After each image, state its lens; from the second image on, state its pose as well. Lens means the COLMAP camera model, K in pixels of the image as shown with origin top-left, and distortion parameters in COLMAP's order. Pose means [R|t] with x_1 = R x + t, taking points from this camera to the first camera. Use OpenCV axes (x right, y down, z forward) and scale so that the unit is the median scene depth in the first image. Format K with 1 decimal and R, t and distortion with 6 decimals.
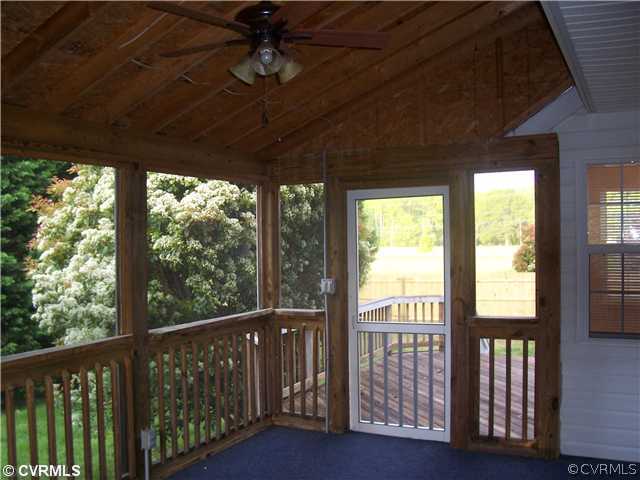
lens RADIAL K [[656.4, 0, 321.9], [0, 656.4, 239.3], [0, 0, 1]] dist [-0.111806, 0.000000]
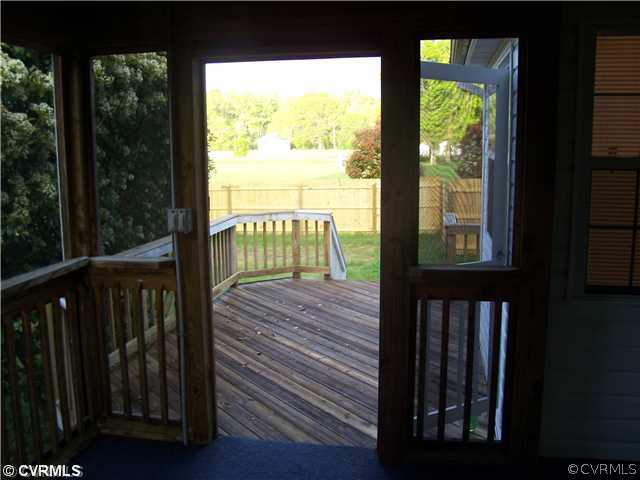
lens RADIAL K [[656.4, 0, 316.4], [0, 656.4, 244.1], [0, 0, 1]] dist [-0.111806, 0.000000]
pose [[0.962379, -0.036968, 0.269184, -0.026566], [-0.004628, 0.988328, 0.152274, -0.001117], [-0.271671, -0.147791, 0.950975, 0.303471]]
